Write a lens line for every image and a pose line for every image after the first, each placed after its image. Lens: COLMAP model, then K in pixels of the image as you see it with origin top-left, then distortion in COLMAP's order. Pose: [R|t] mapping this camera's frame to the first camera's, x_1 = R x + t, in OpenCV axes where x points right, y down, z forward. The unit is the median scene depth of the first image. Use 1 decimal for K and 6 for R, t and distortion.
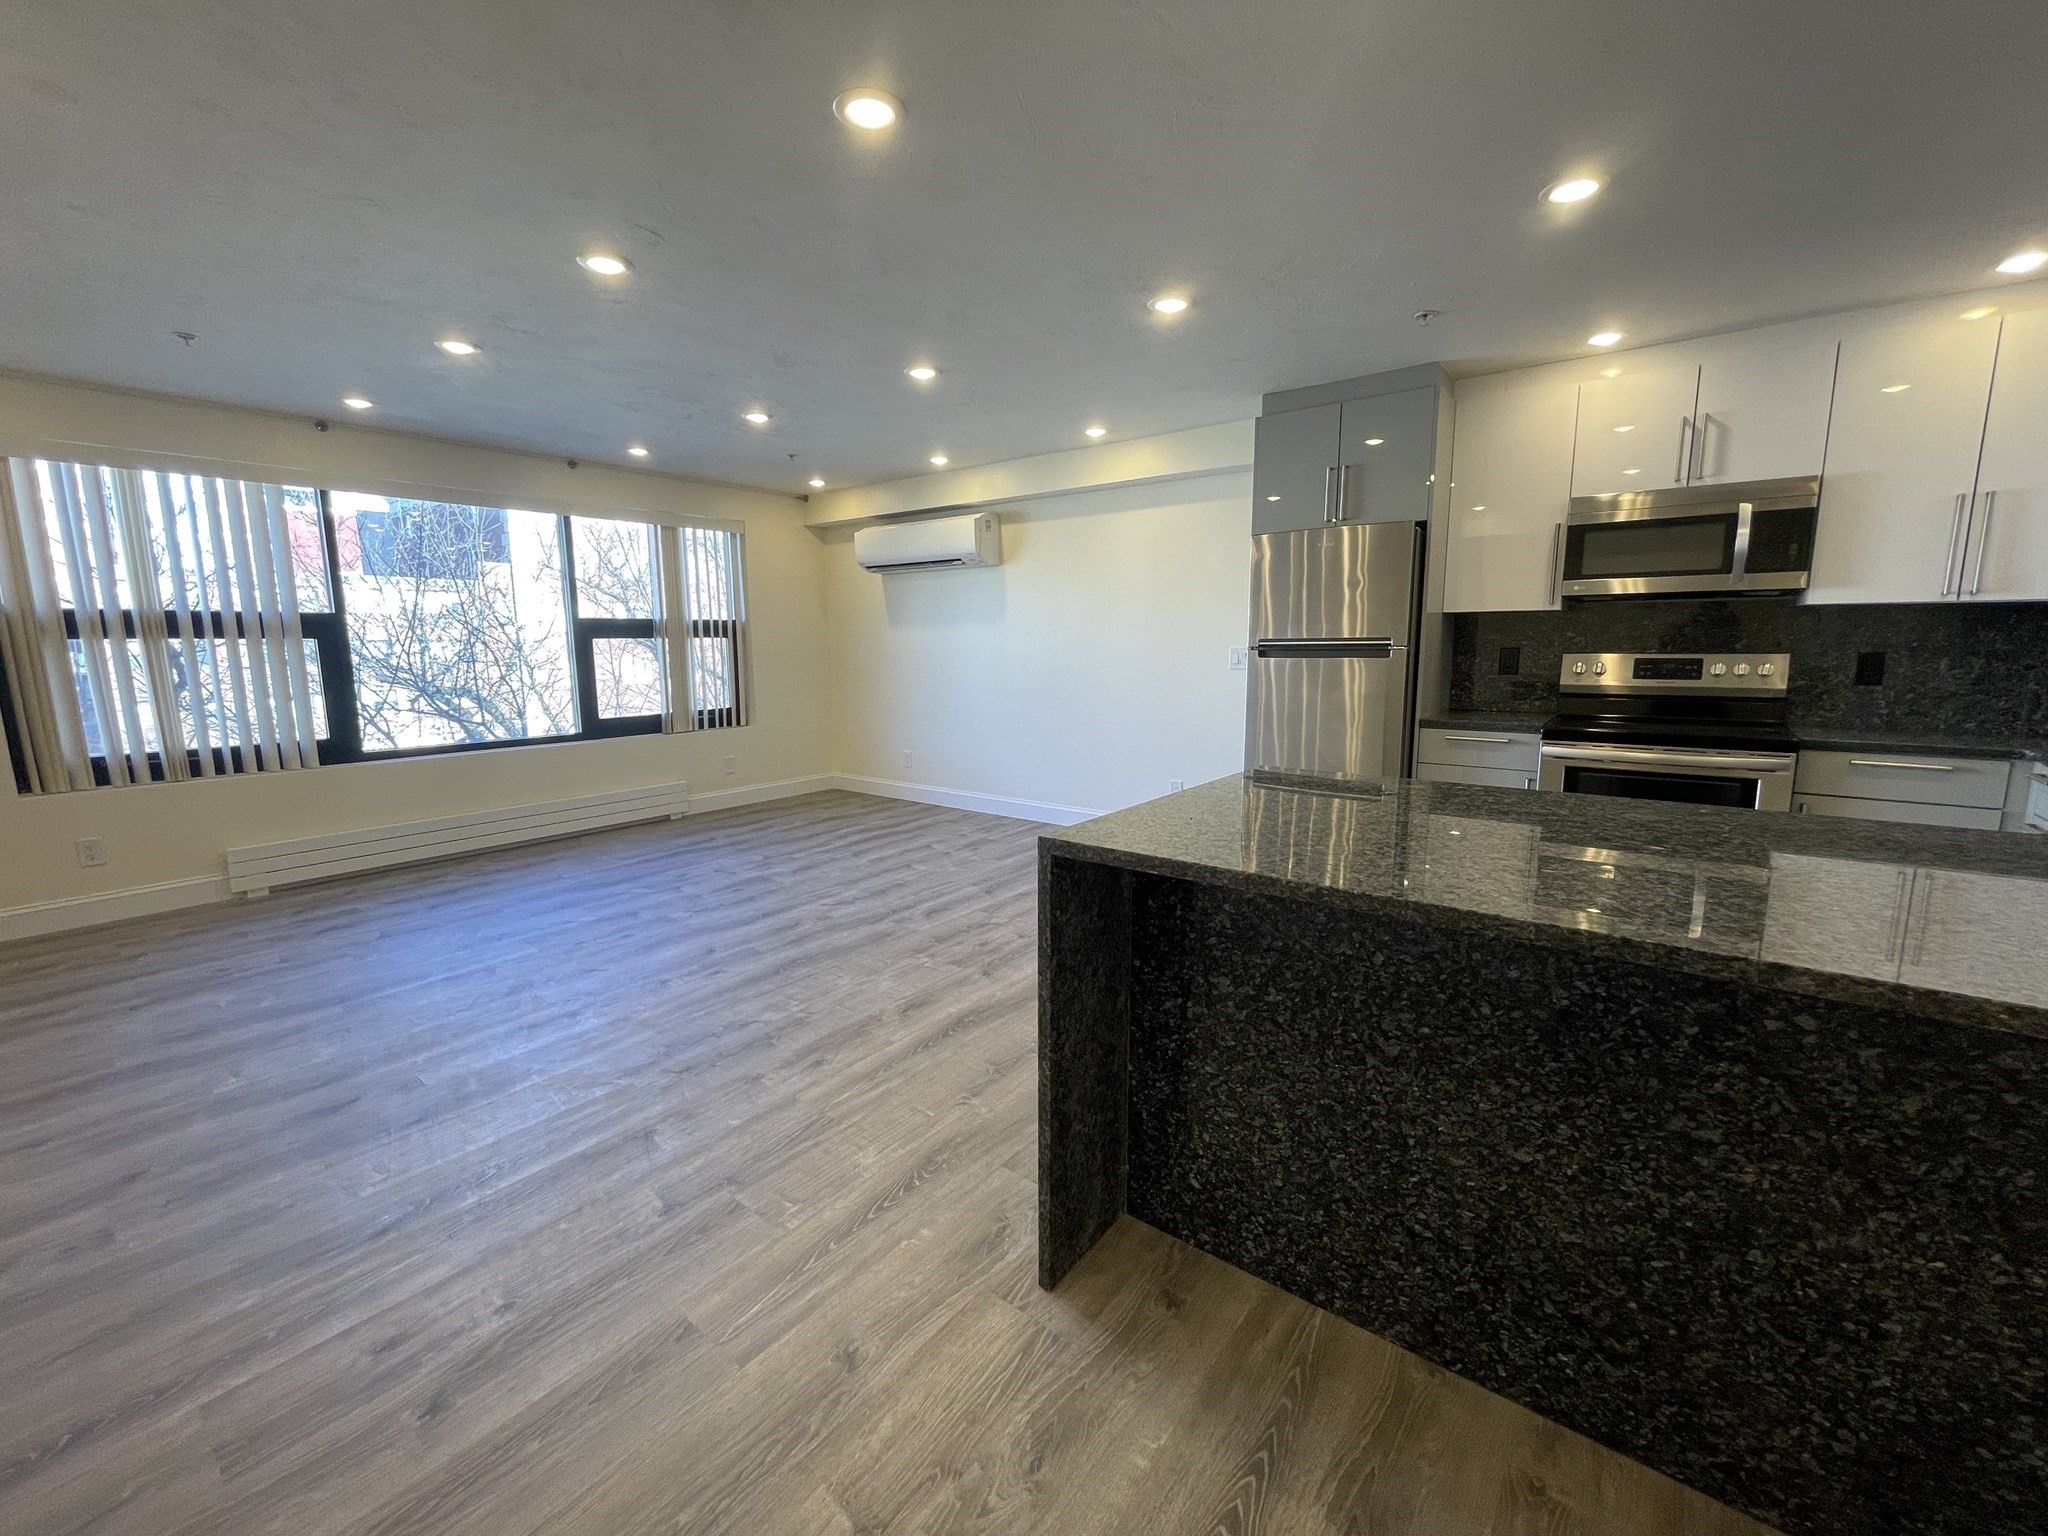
lens RADIAL K [[828.3, 0, 1024.0], [0, 828.3, 764.6], [0, 0, 1]] dist [-0.002710, 0.000014]
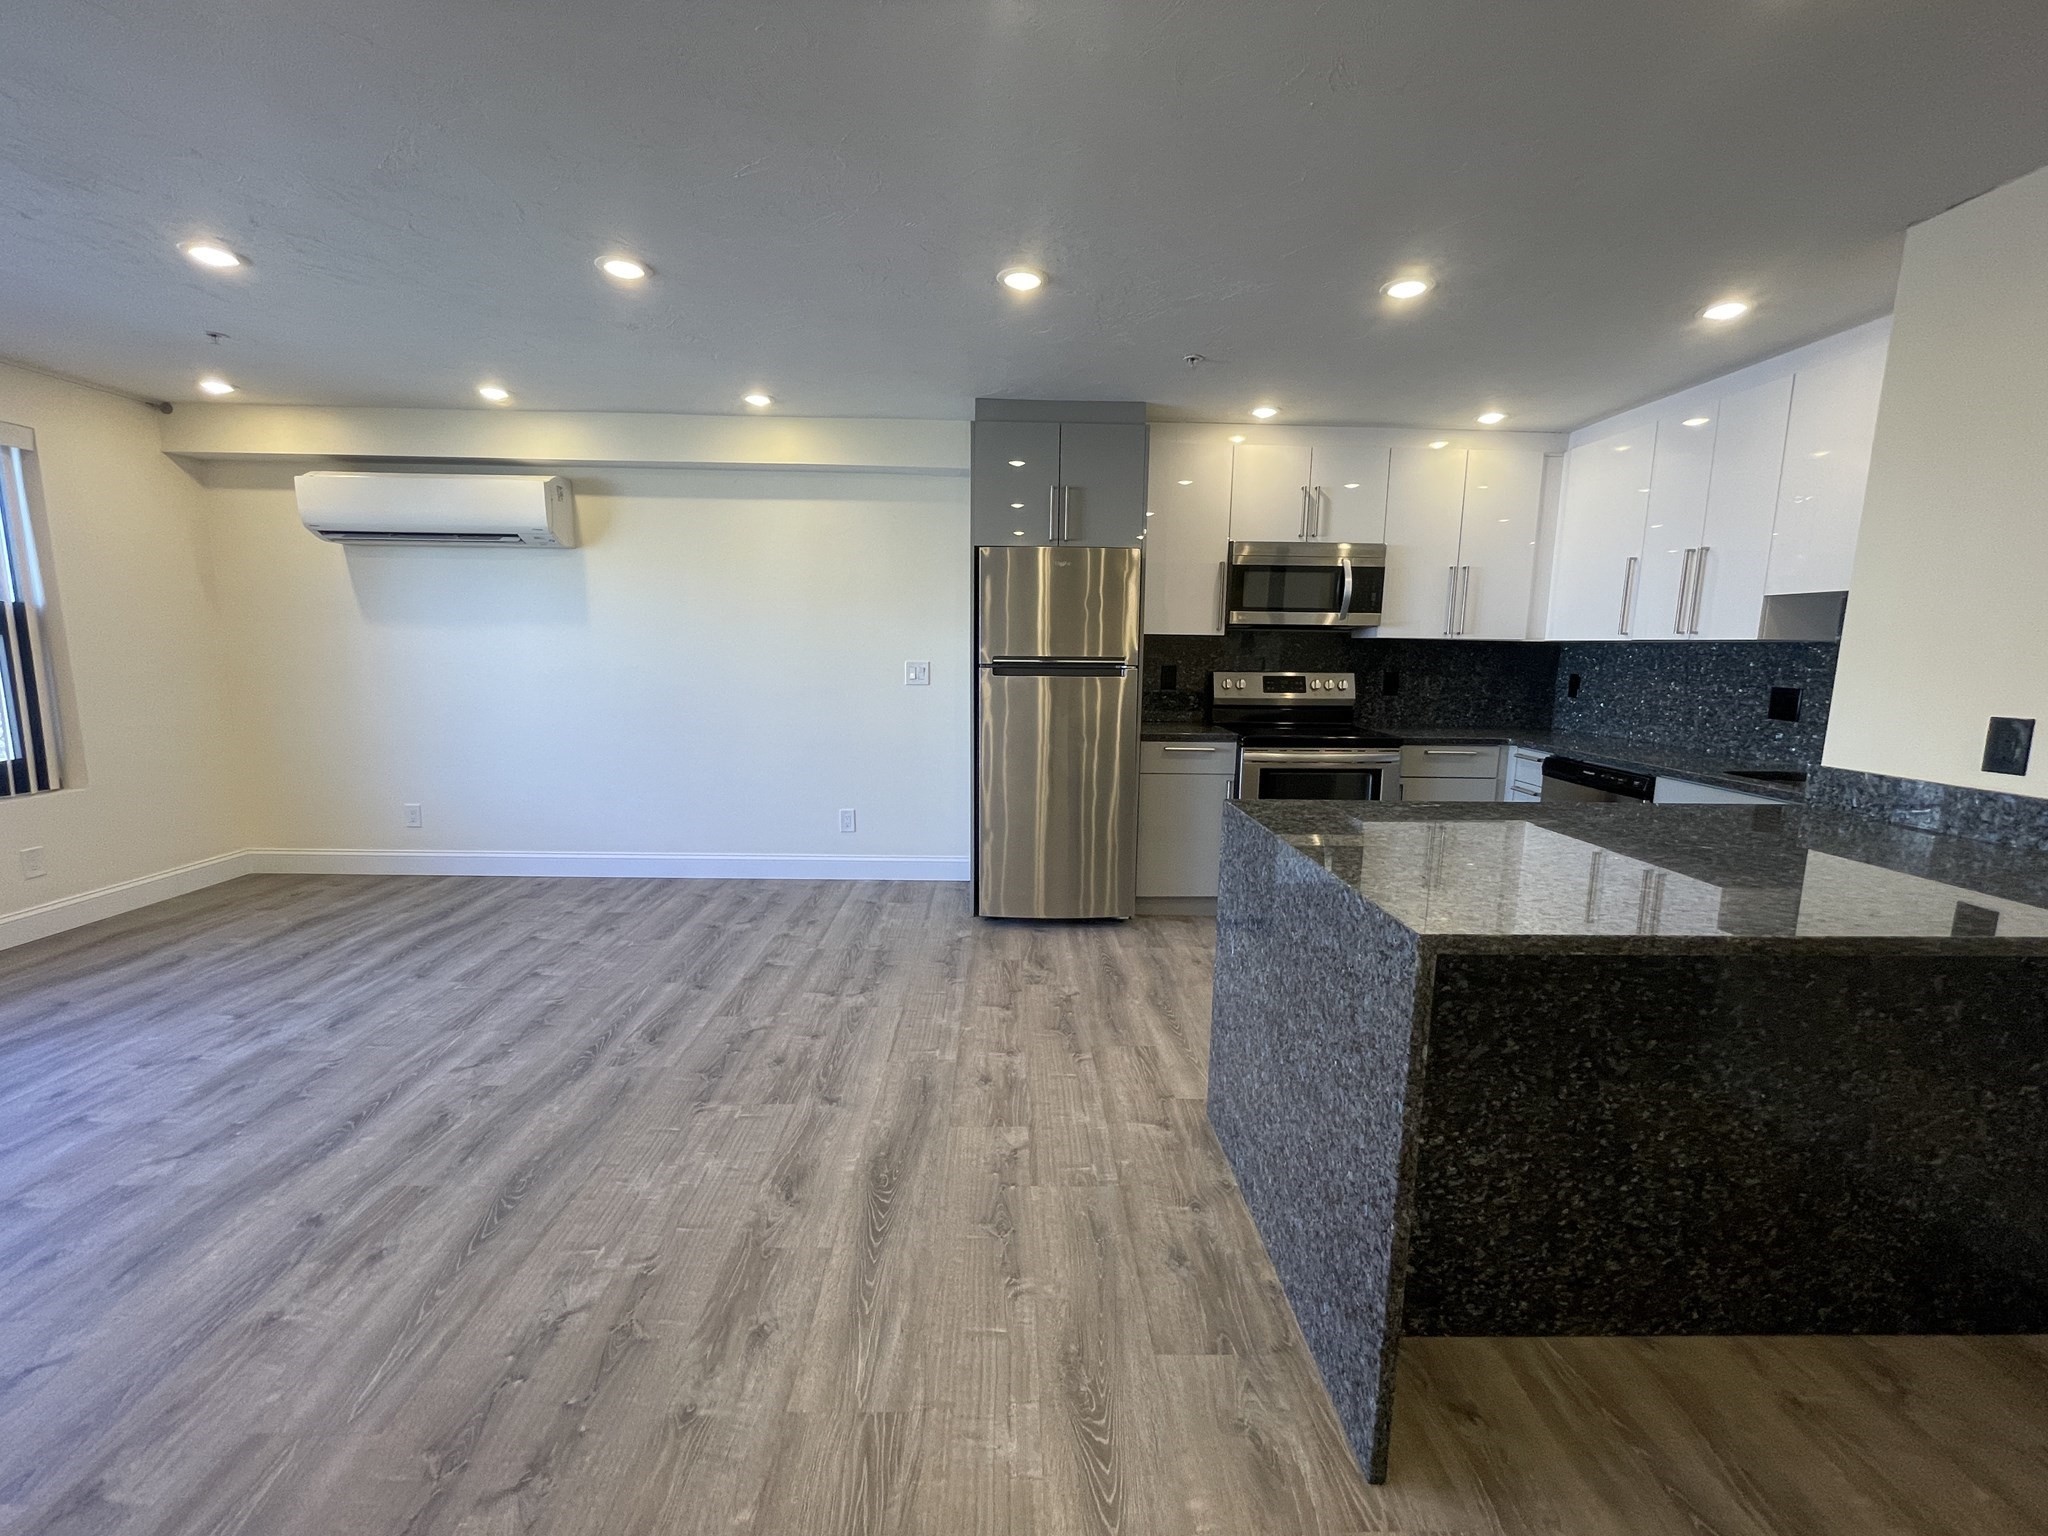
lens RADIAL K [[828.3, 0, 1024.0], [0, 828.3, 764.6], [0, 0, 1]] dist [-0.002710, 0.000014]
pose [[0.775402, -0.072529, 0.627288, -0.307778], [0.074158, 0.996967, 0.023605, -0.049271], [-0.627098, 0.028215, 0.778429, 0.250885]]
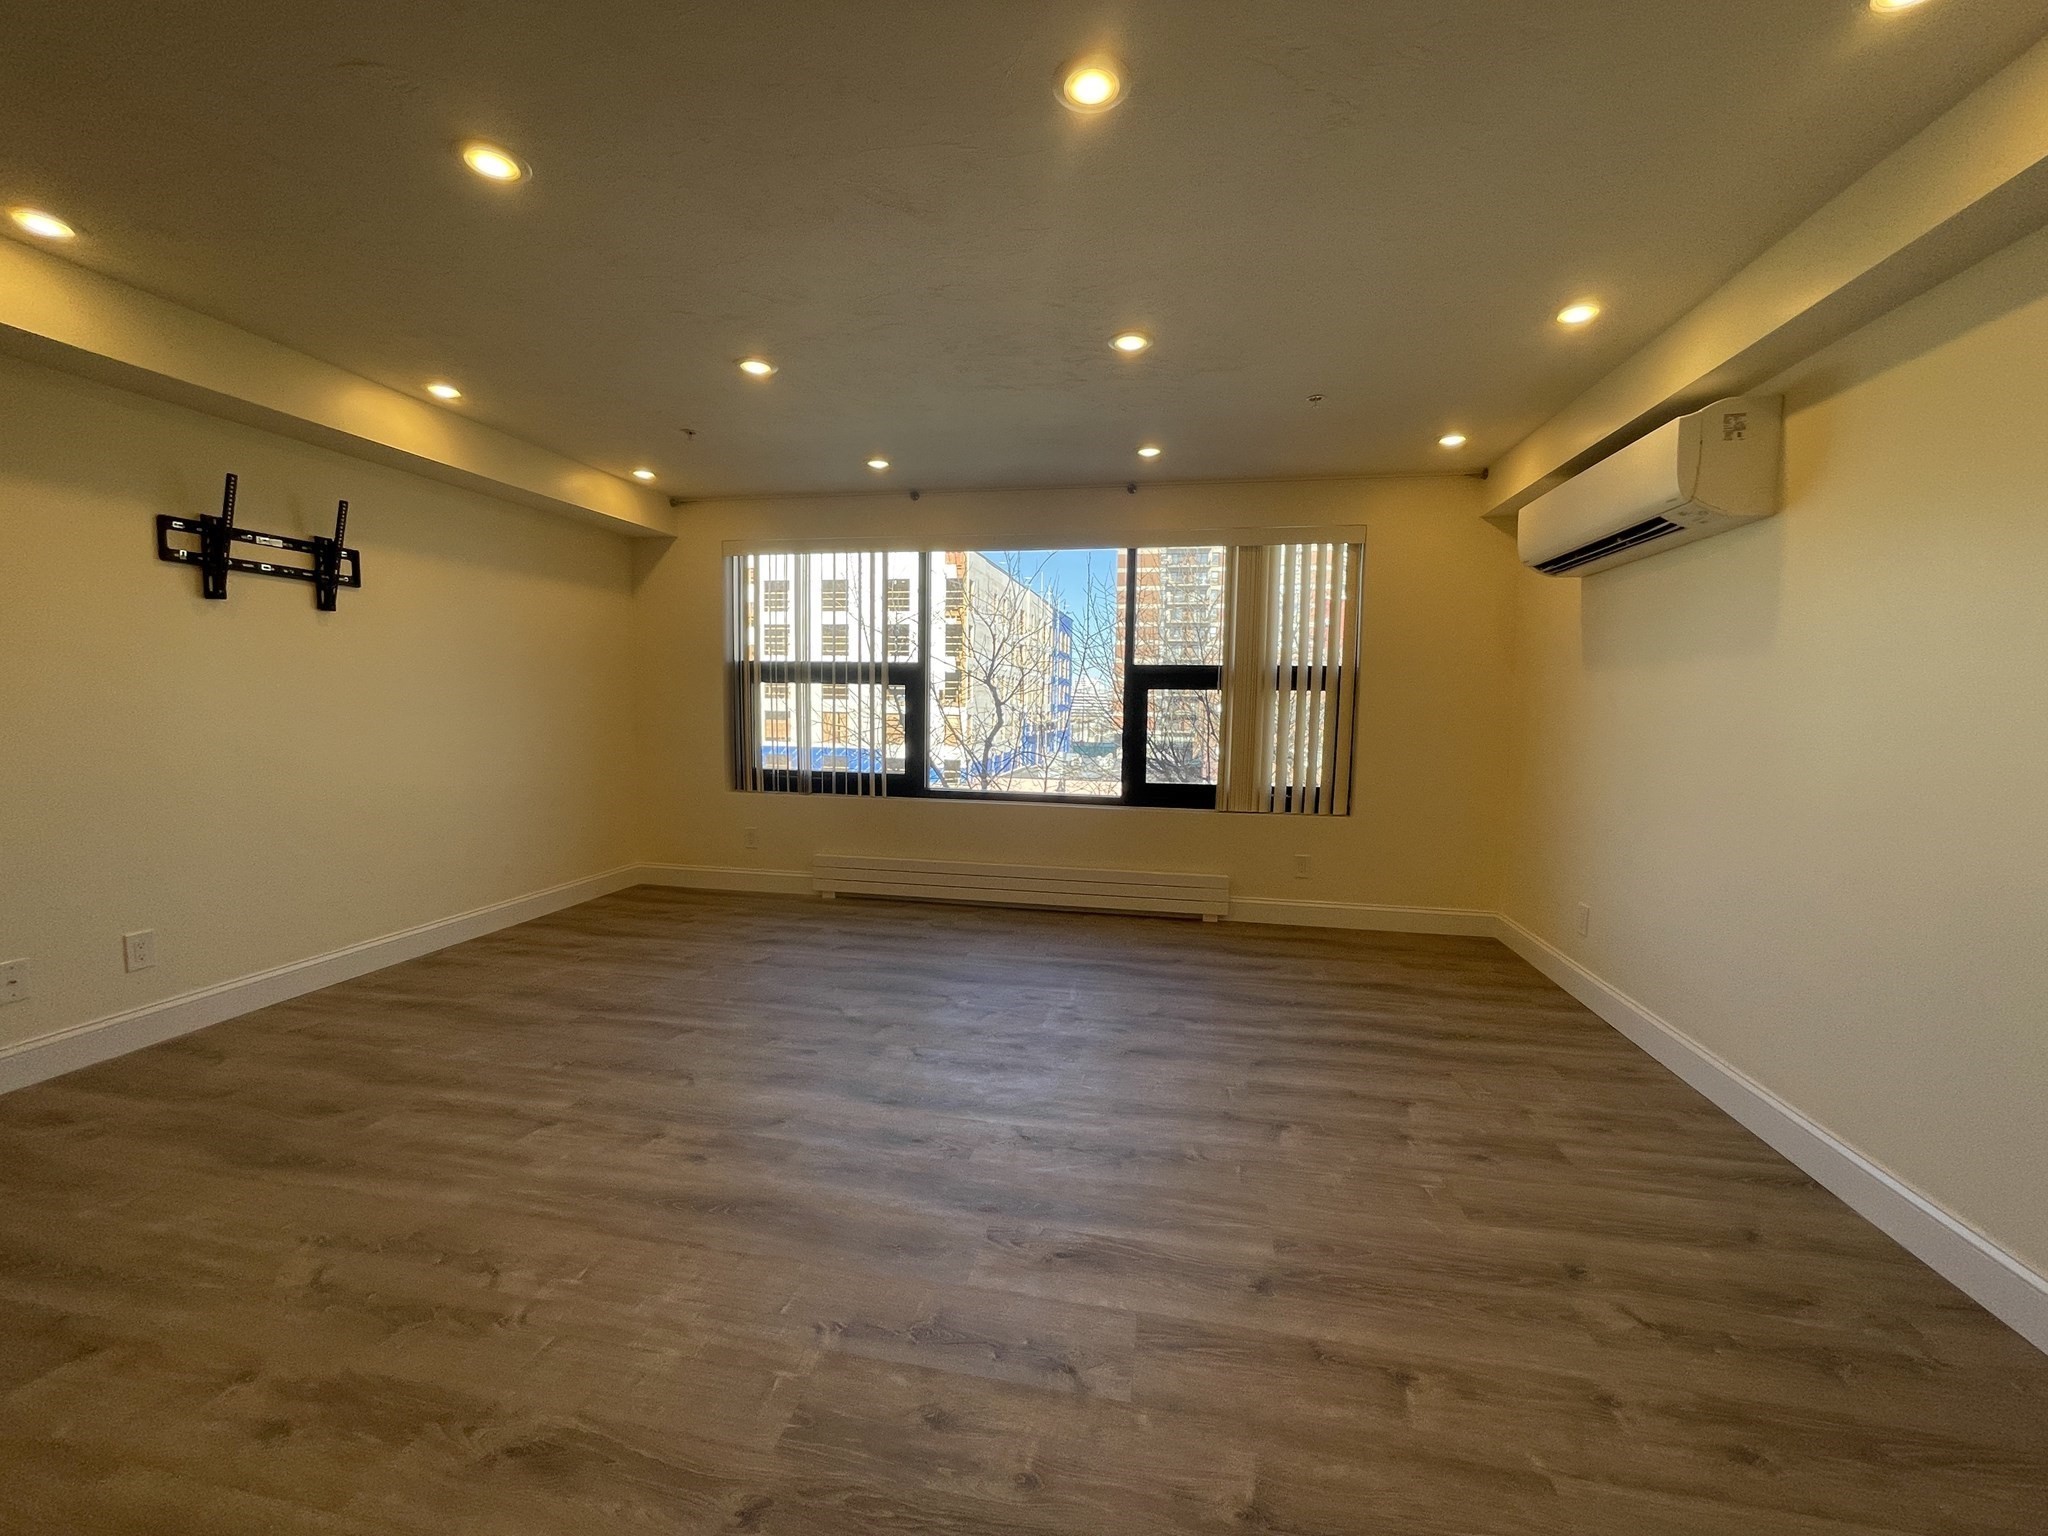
lens RADIAL K [[828.3, 0, 1024.0], [0, 828.3, 764.6], [0, 0, 1]] dist [-0.002710, 0.000014]
pose [[0.451596, 0.079660, -0.888659, 0.277458], [-0.152933, 0.988177, 0.010864, -0.097704], [0.879018, 0.130999, 0.458439, 0.761203]]
